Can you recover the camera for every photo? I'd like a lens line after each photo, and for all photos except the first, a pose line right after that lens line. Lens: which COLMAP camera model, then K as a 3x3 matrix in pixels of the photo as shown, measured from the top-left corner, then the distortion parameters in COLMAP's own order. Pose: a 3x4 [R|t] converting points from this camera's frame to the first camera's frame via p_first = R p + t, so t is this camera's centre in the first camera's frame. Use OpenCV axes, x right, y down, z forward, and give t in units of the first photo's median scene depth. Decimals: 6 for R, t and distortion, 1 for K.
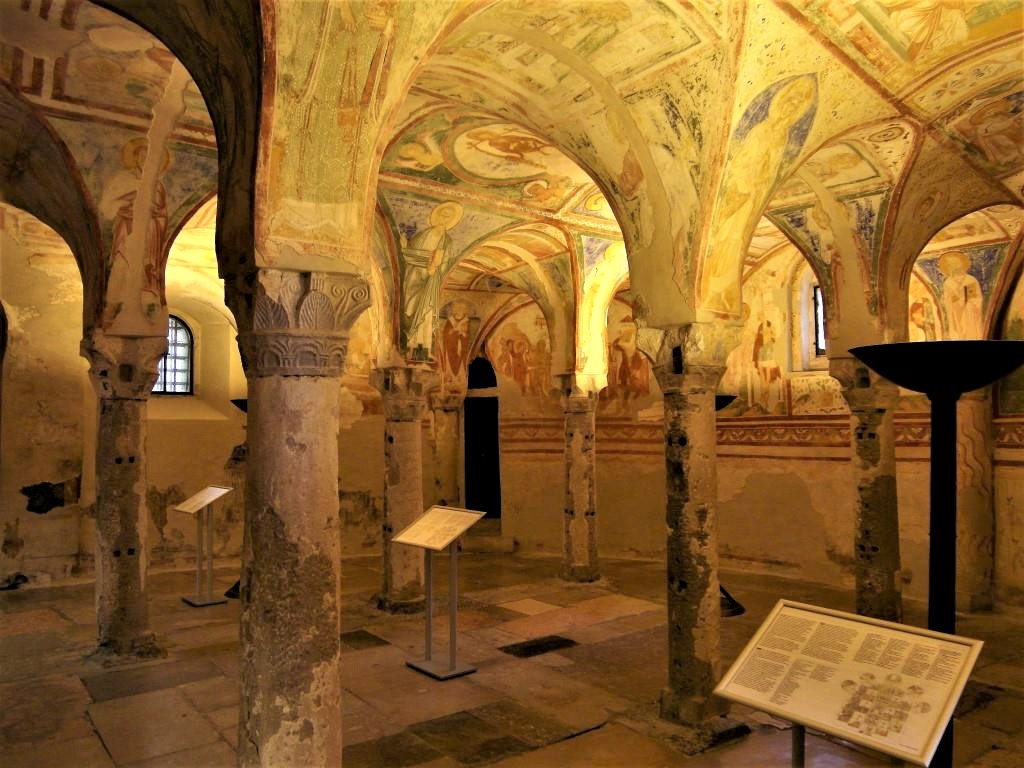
lens RADIAL K [[763.4, 0, 510.2], [0, 763.4, 387.9], [0, 0, 1]] dist [-0.034550, 0.004864]
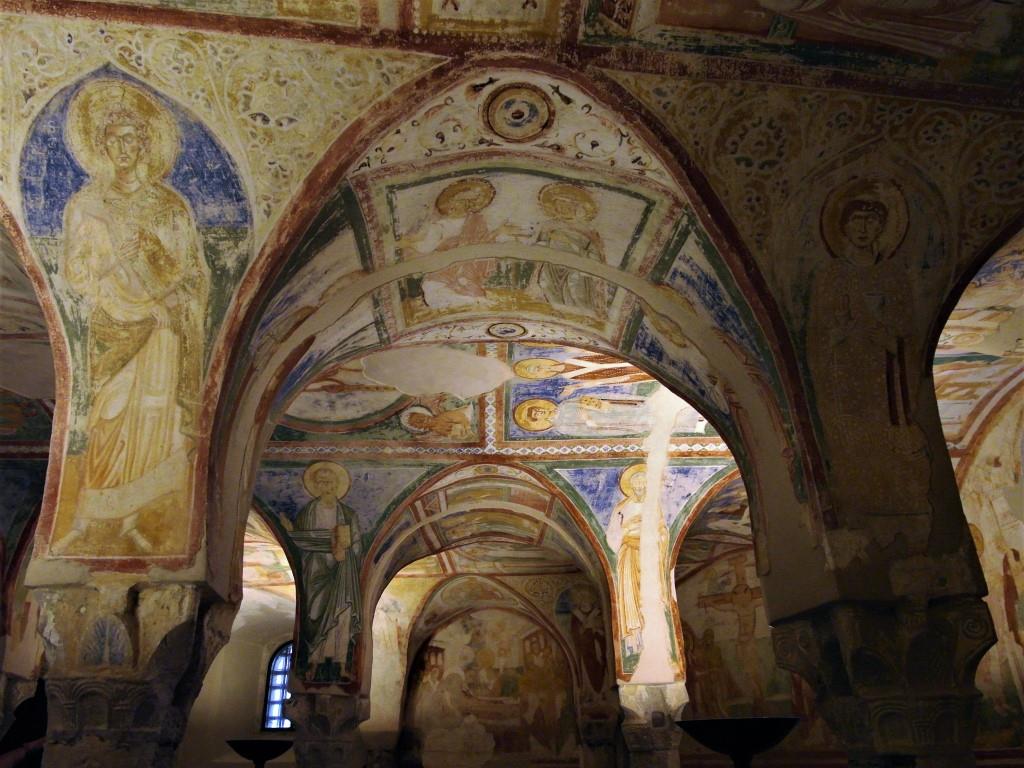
lens RADIAL K [[763.4, 0, 510.6], [0, 763.4, 385.5], [0, 0, 1]] dist [-0.034550, 0.004864]
pose [[0.801186, -0.269194, -0.534450, 0.482485], [0.042497, 0.916447, -0.397893, 0.000472], [0.596905, 0.296074, 0.745684, 0.484421]]
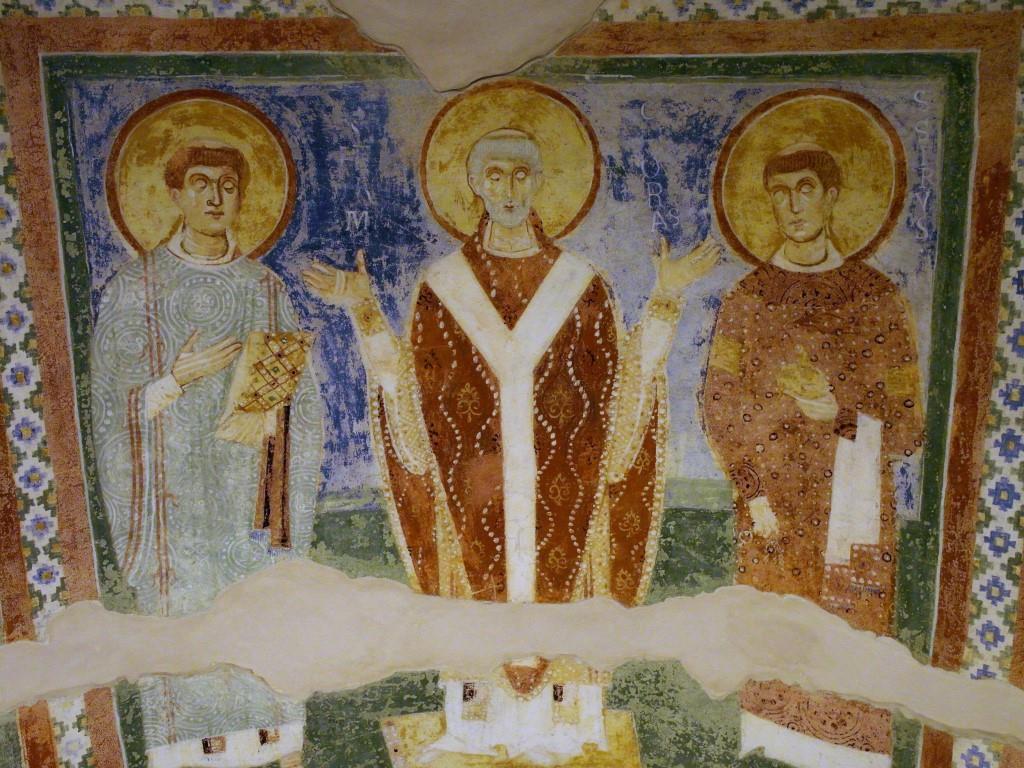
lens RADIAL K [[1069.1, 0, 512.1], [0, 1069.1, 386.5], [0, 0, 1]] dist [-0.055796, 0.000000]
pose [[0.617868, 0.753491, 0.224701, 0.145807], [-0.038269, 0.314256, -0.948567, -0.000254], [-0.785350, 0.577490, 0.223004, 0.941349]]
